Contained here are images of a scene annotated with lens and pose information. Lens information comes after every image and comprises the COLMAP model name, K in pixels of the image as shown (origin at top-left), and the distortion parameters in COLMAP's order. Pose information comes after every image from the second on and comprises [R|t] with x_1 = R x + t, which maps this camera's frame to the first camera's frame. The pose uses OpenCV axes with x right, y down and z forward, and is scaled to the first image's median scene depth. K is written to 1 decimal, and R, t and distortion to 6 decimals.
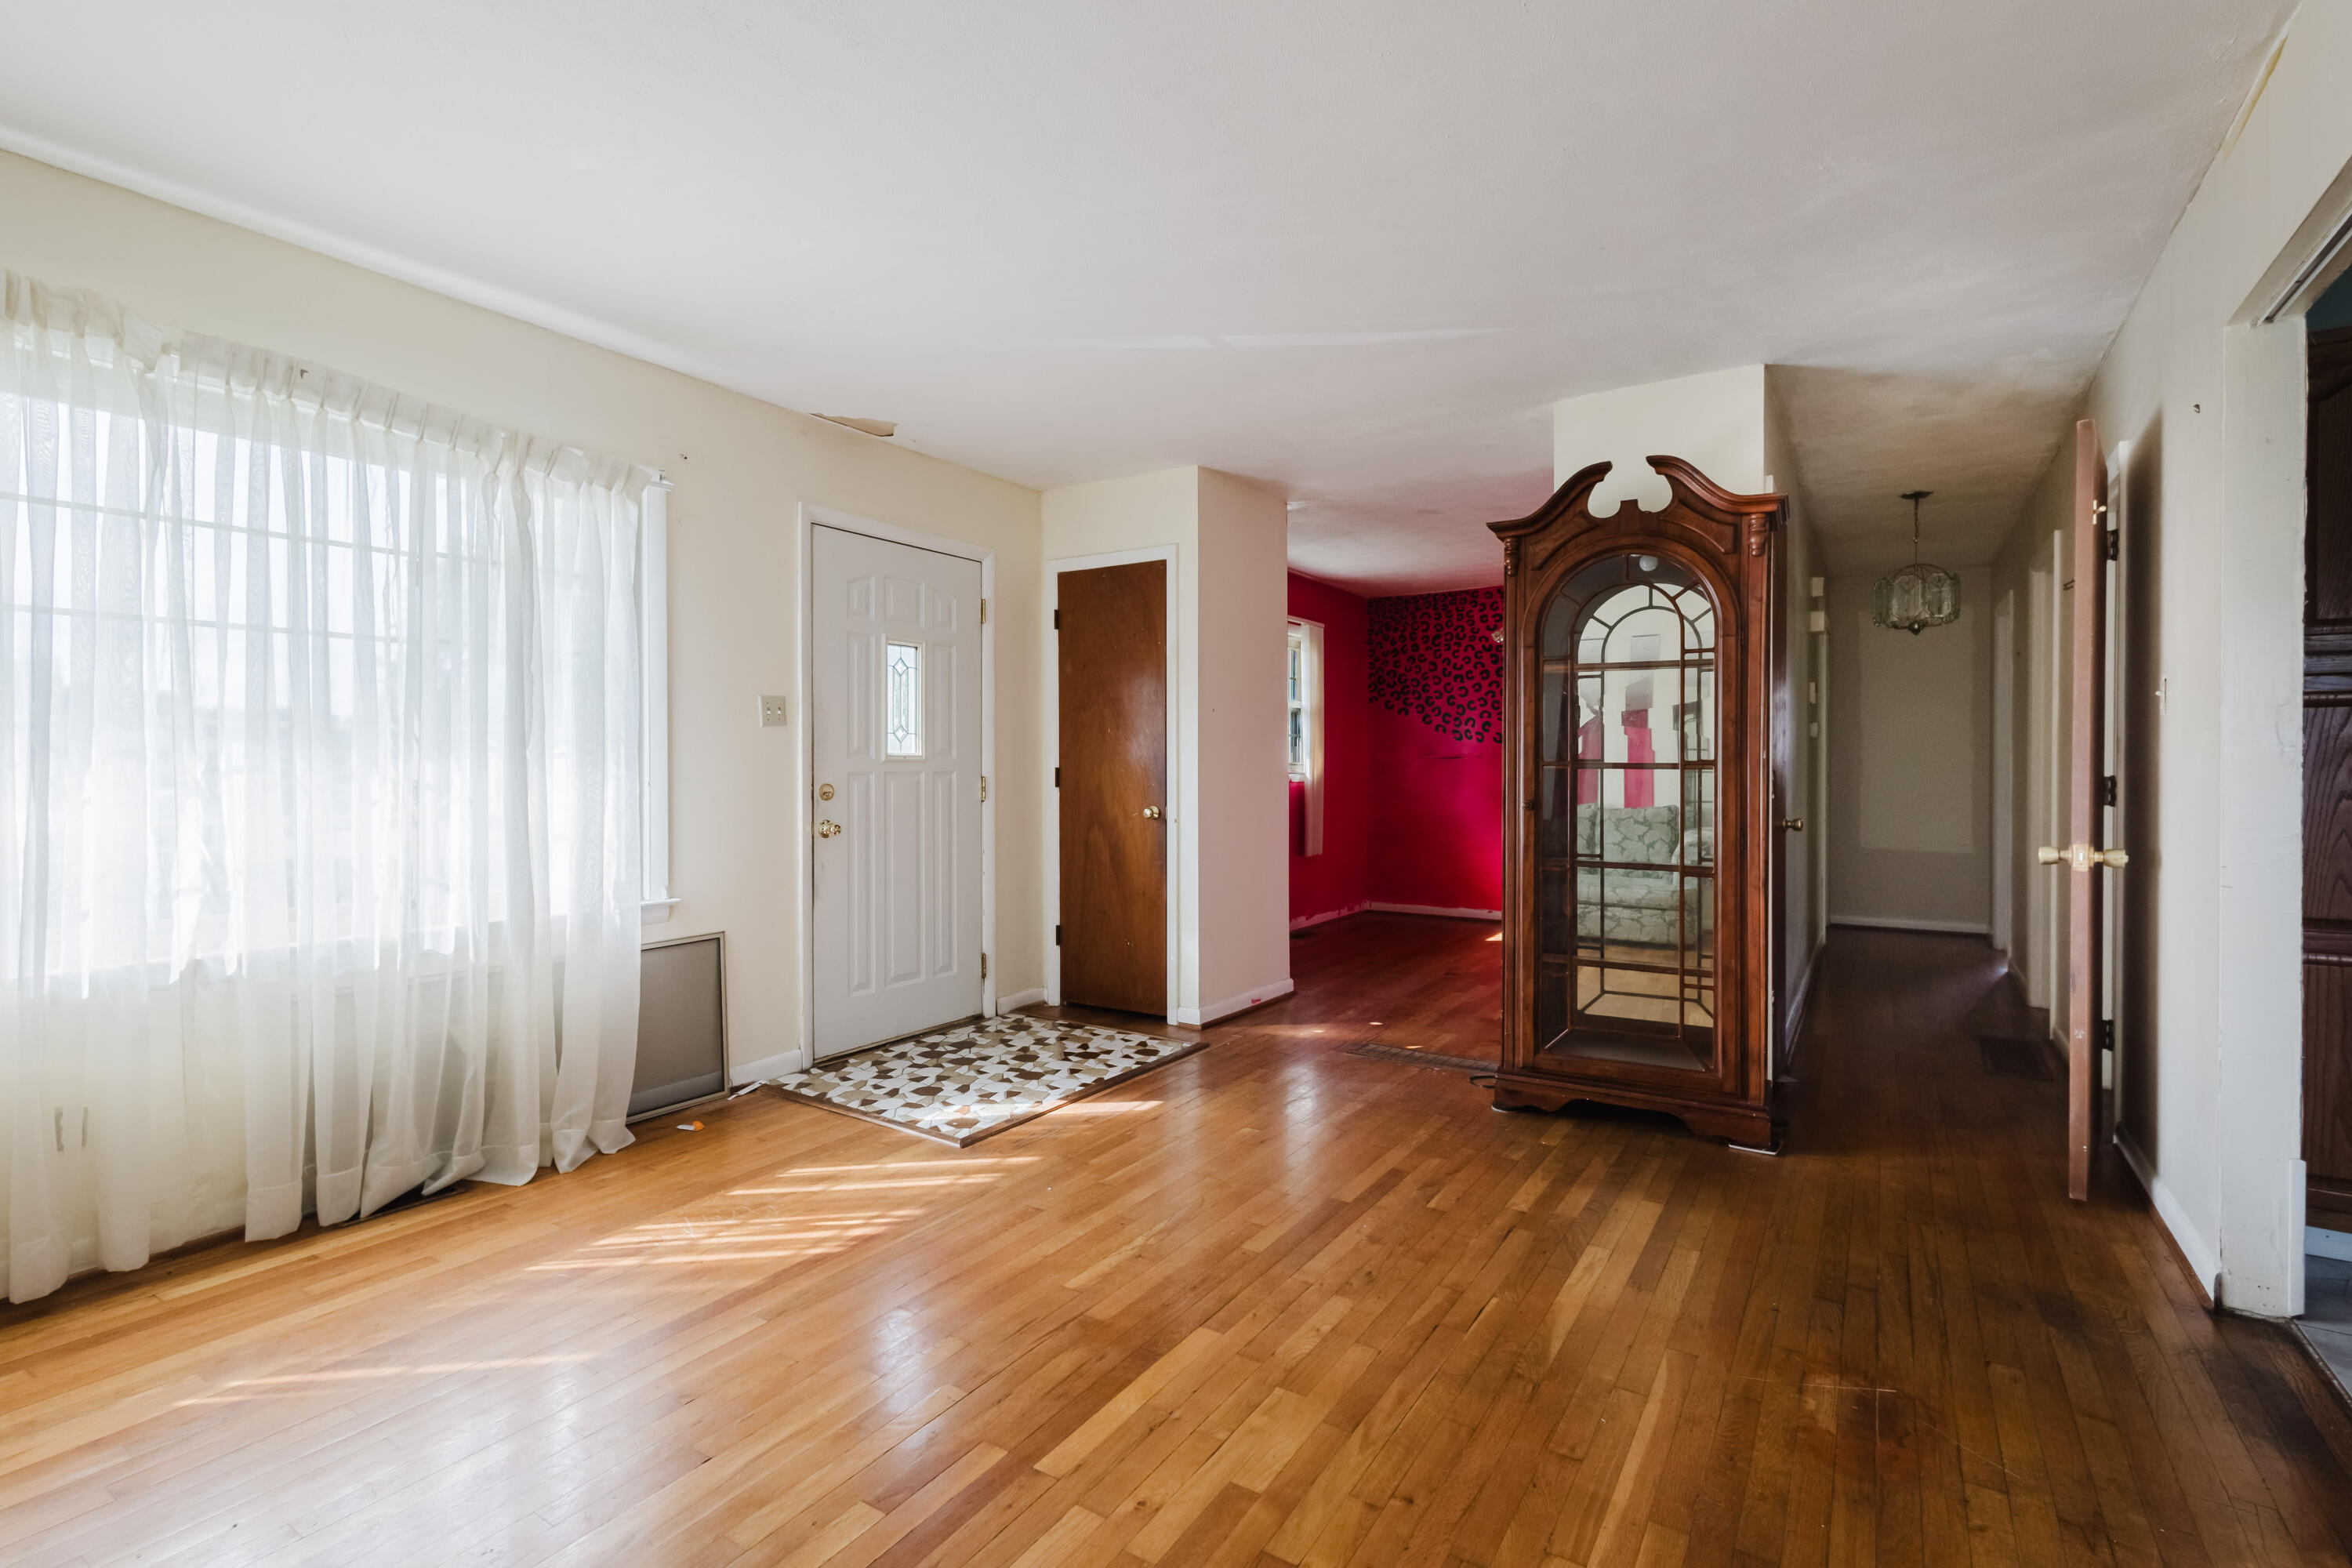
lens RADIAL K [[1082.3, 0, 1179.2], [0, 1082.3, 776.8], [0, 0, 1]] dist [0.014161, -0.002741]
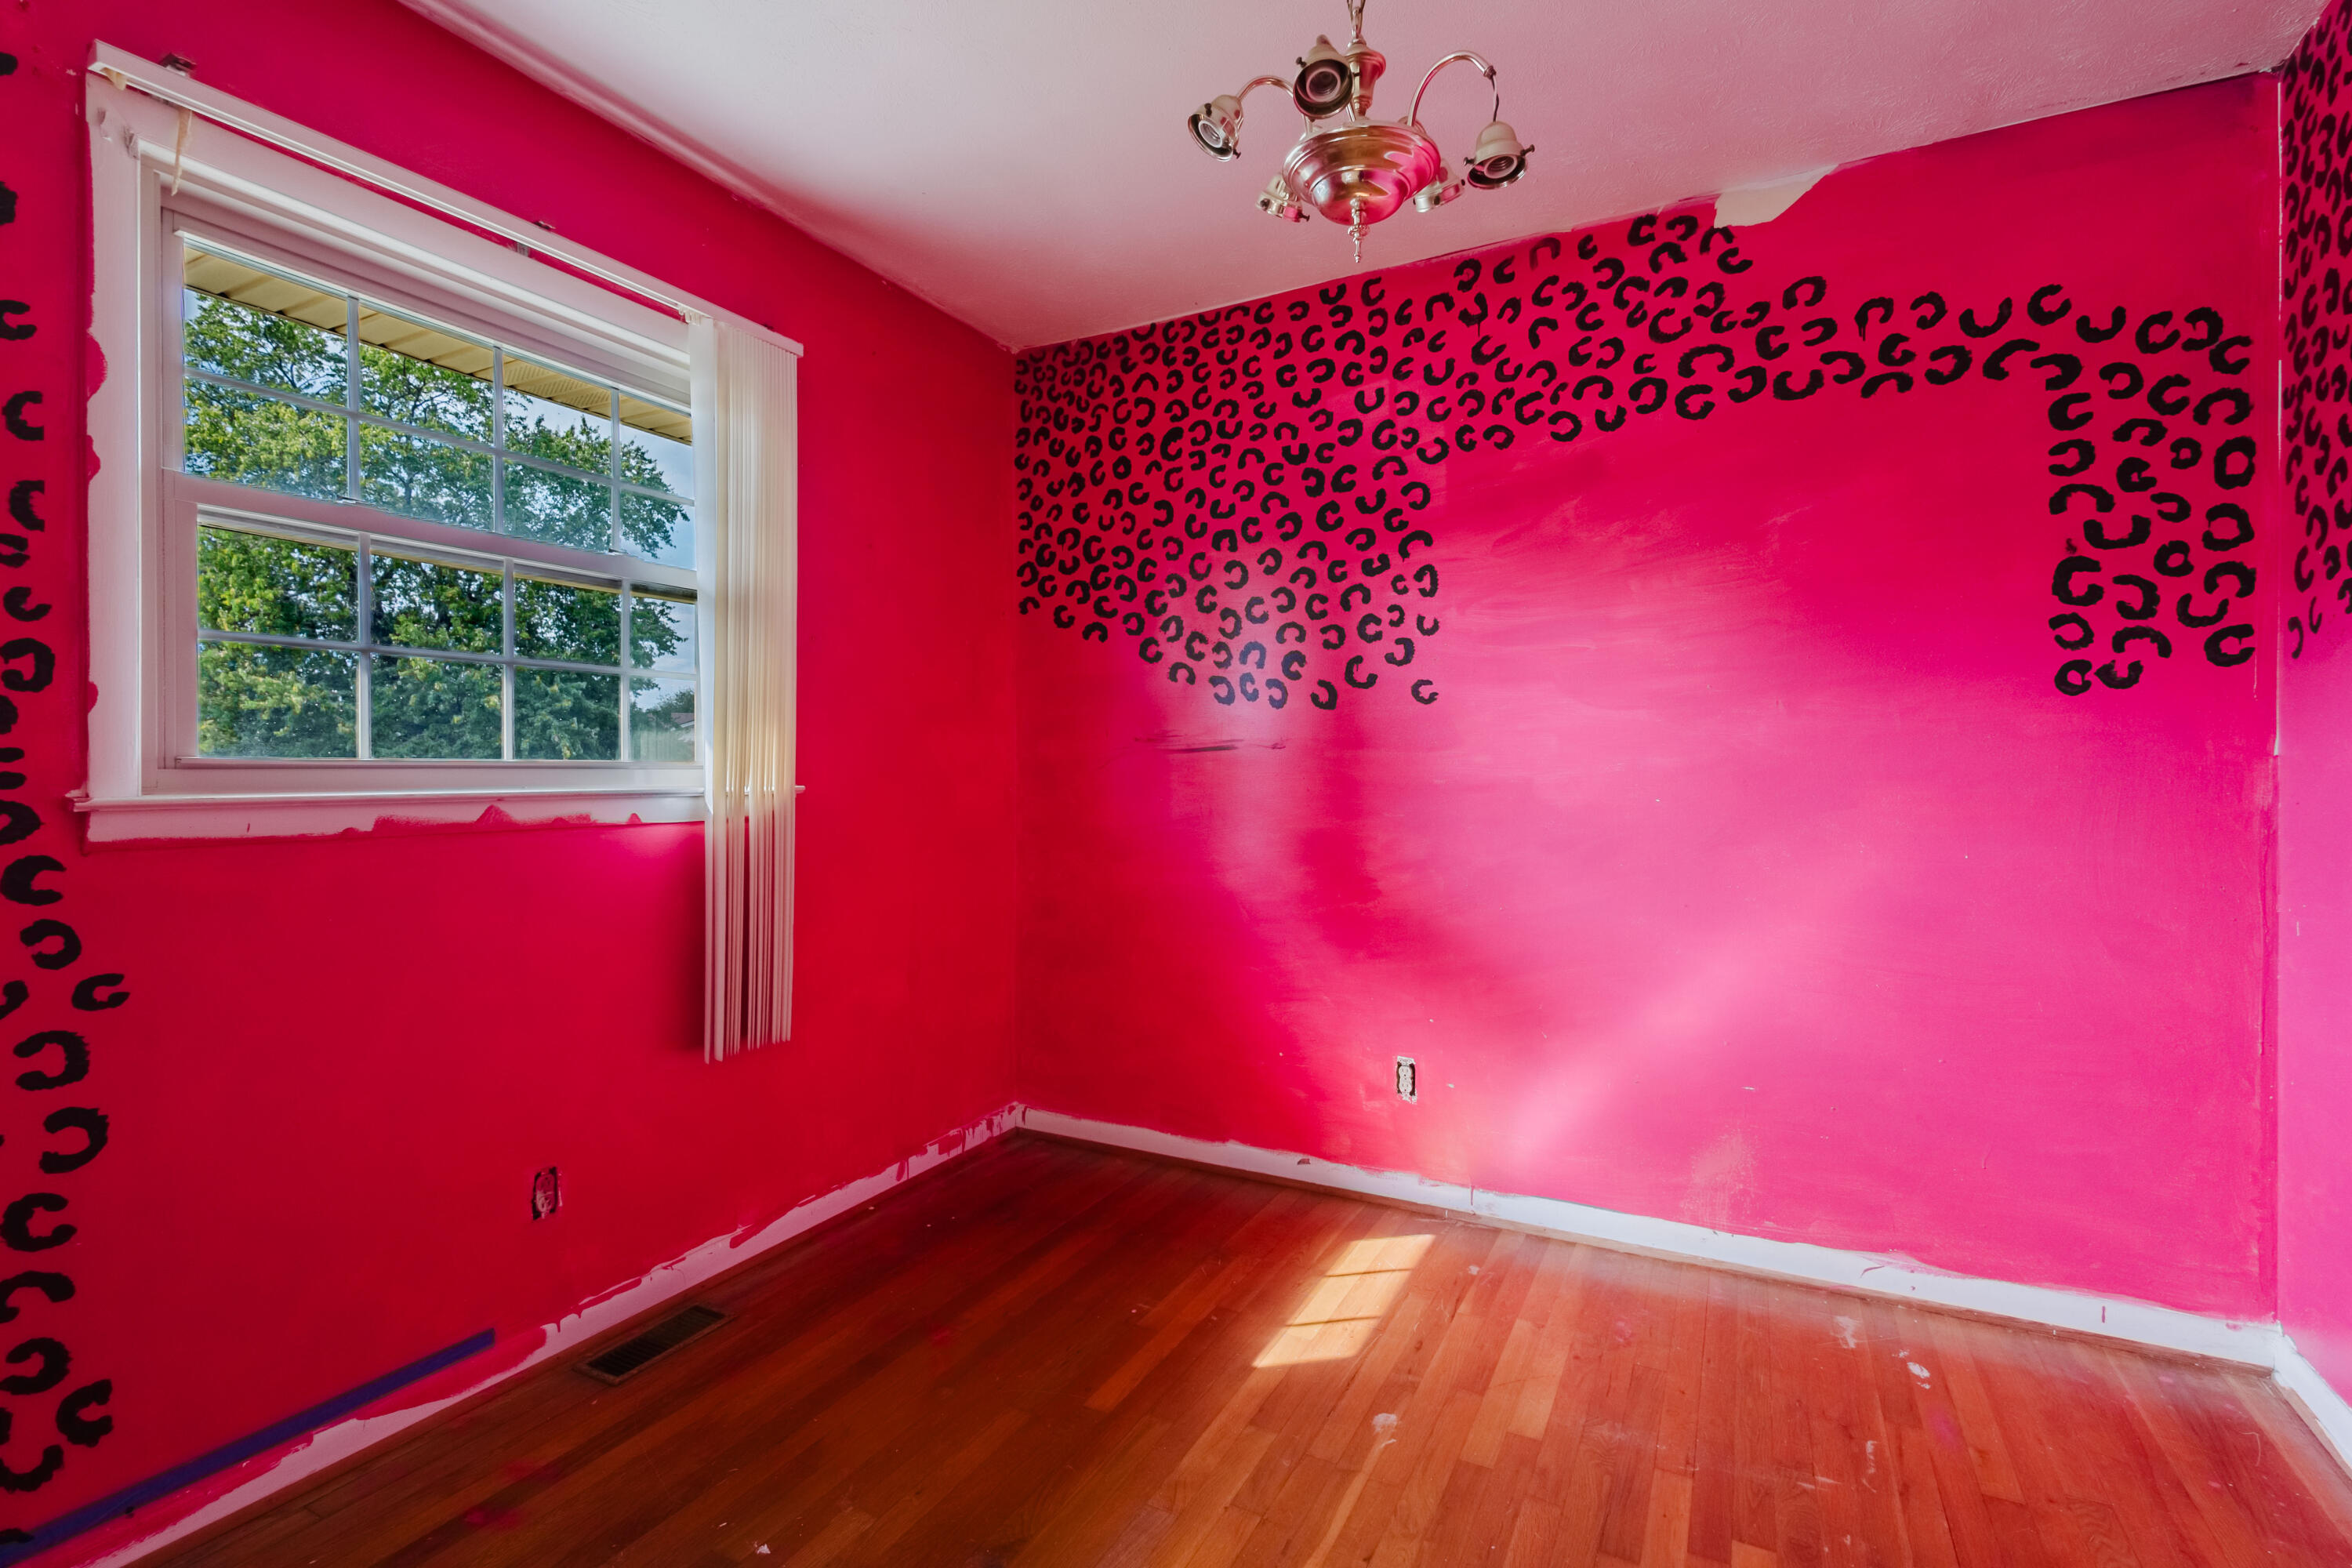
lens RADIAL K [[1082.3, 0, 1175.4], [0, 1082.3, 778.6], [0, 0, 1]] dist [0.014161, -0.002741]
pose [[0.996385, -0.000560, 0.084952, 0.451236], [0.000718, 0.999998, -0.001820, -0.014140], [-0.084951, 0.001874, 0.996383, 1.349811]]
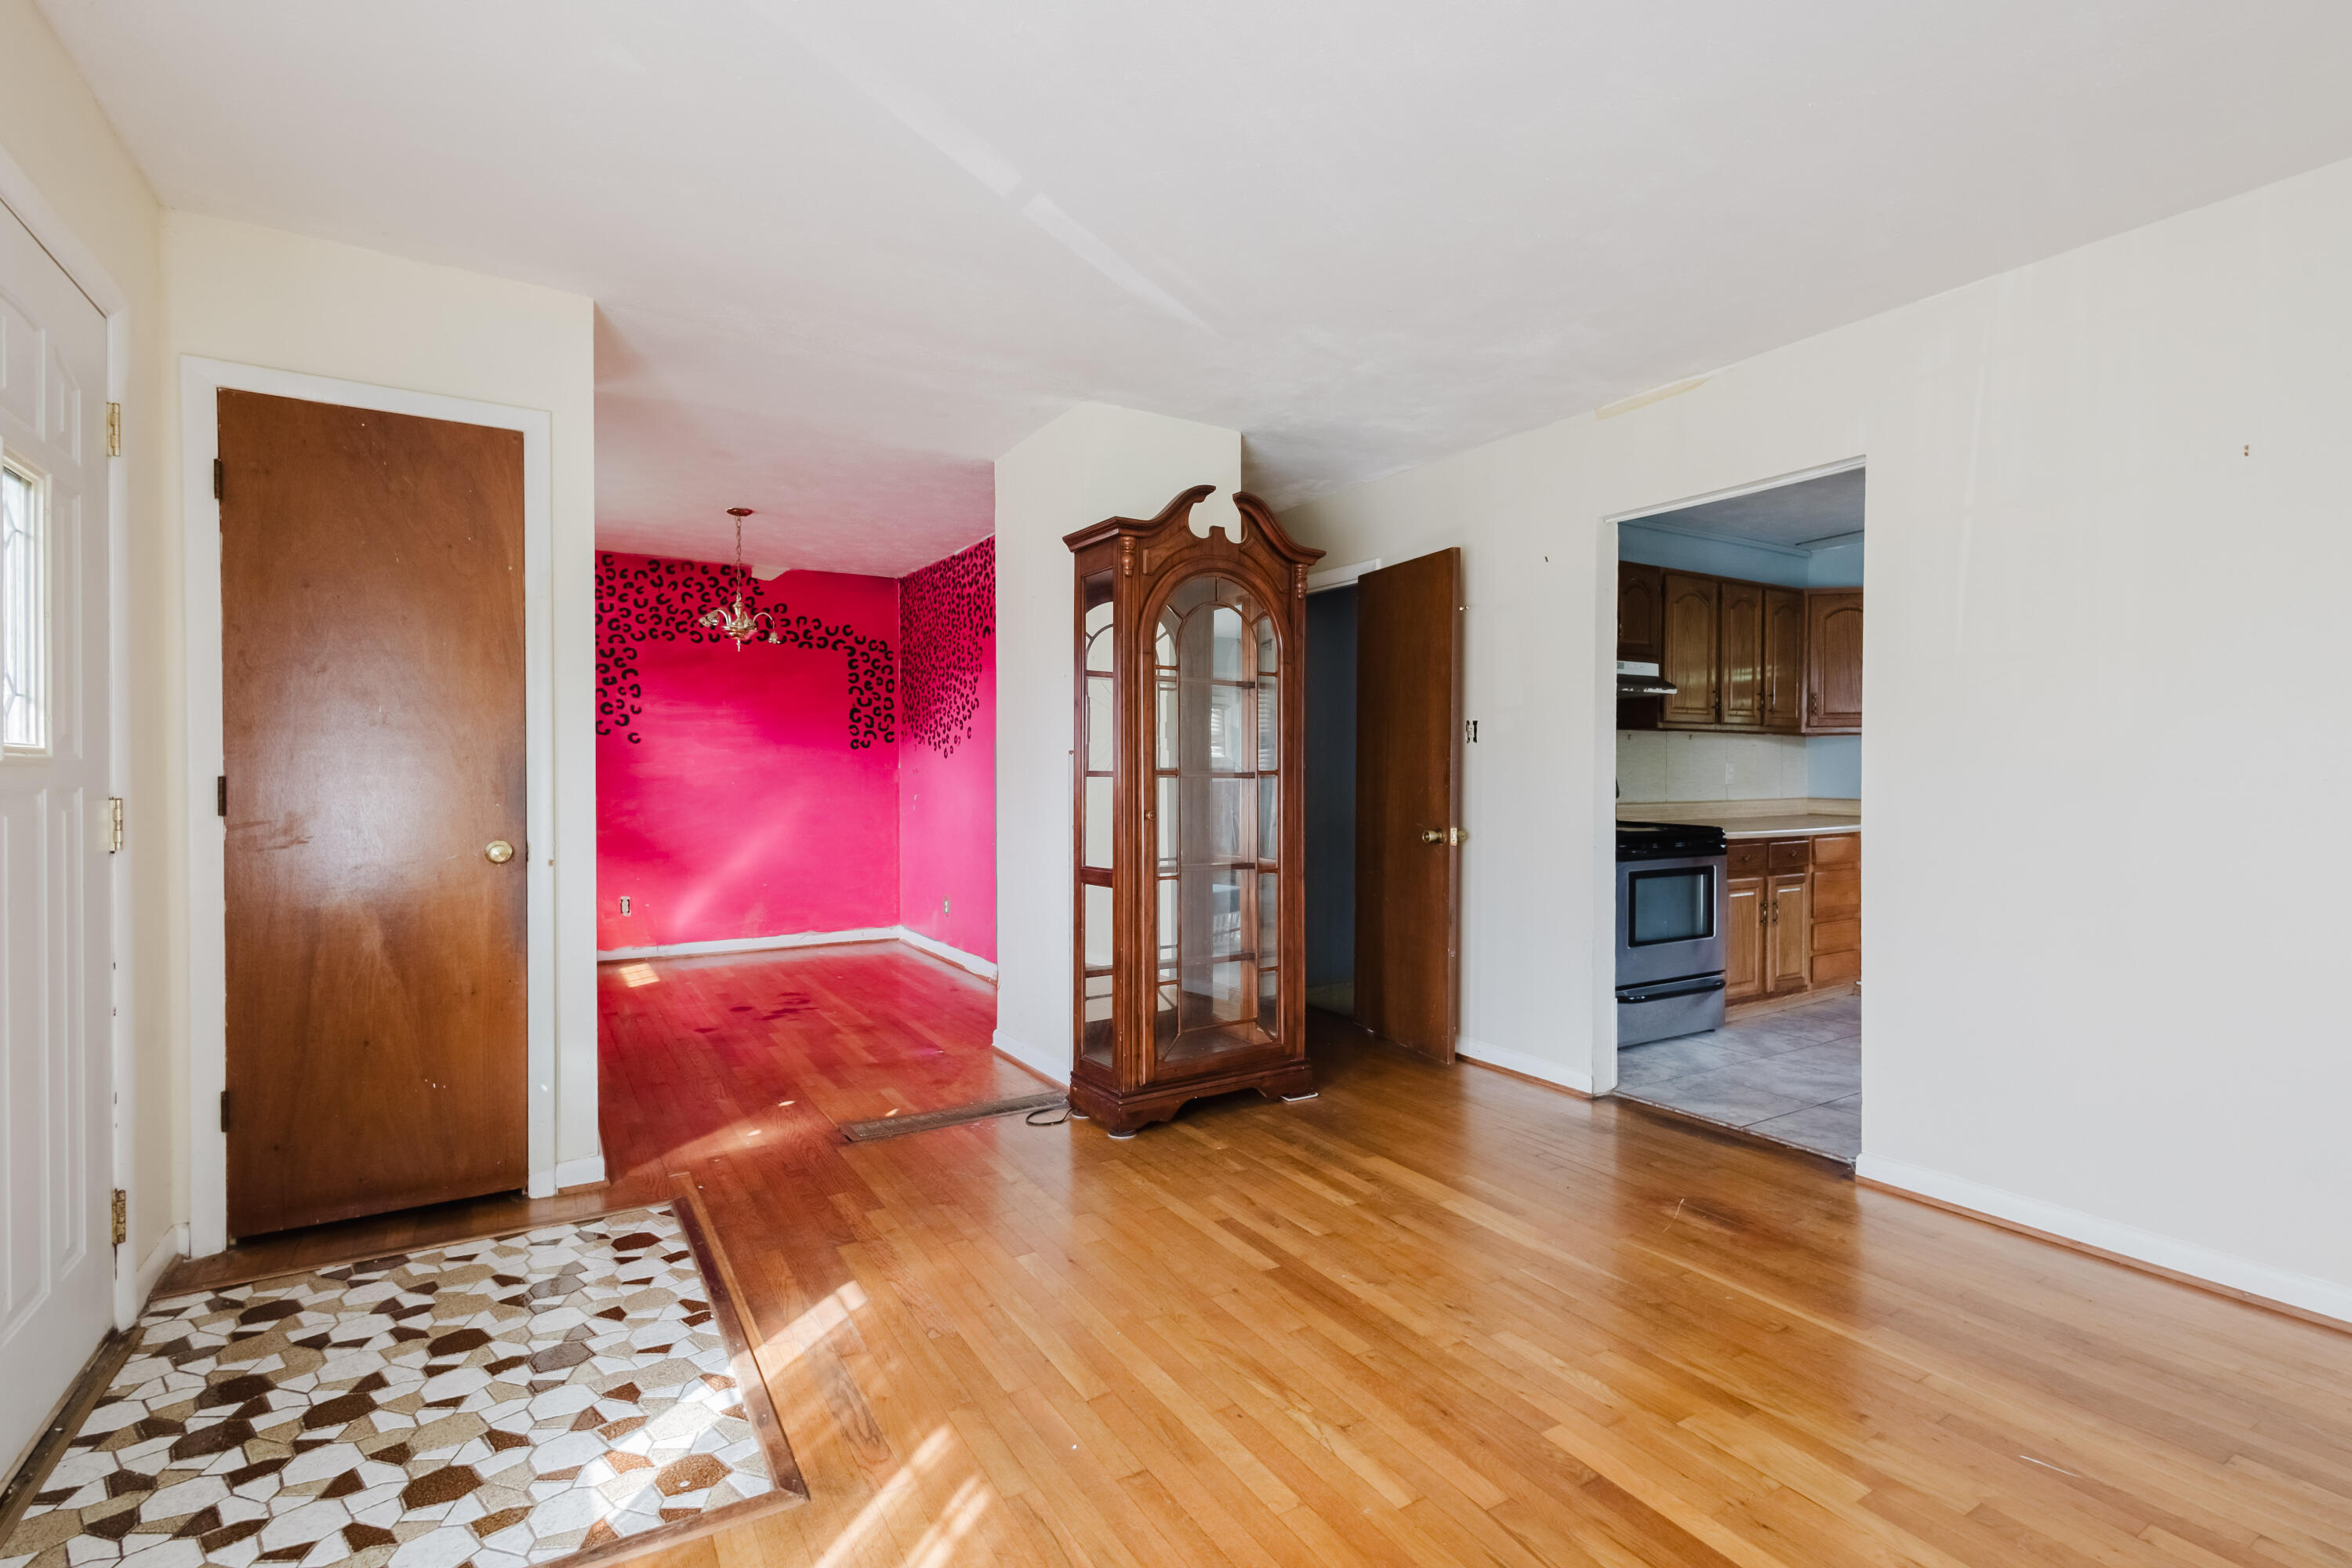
lens RADIAL K [[1082.3, 0, 1187.0], [0, 1082.3, 781.0], [0, 0, 1]] dist [0.014161, -0.002741]
pose [[0.429440, -0.006303, 0.903074, -0.517046], [0.006042, 0.999973, 0.004106, -0.008041], [-0.903075, 0.003694, 0.429466, 0.521561]]
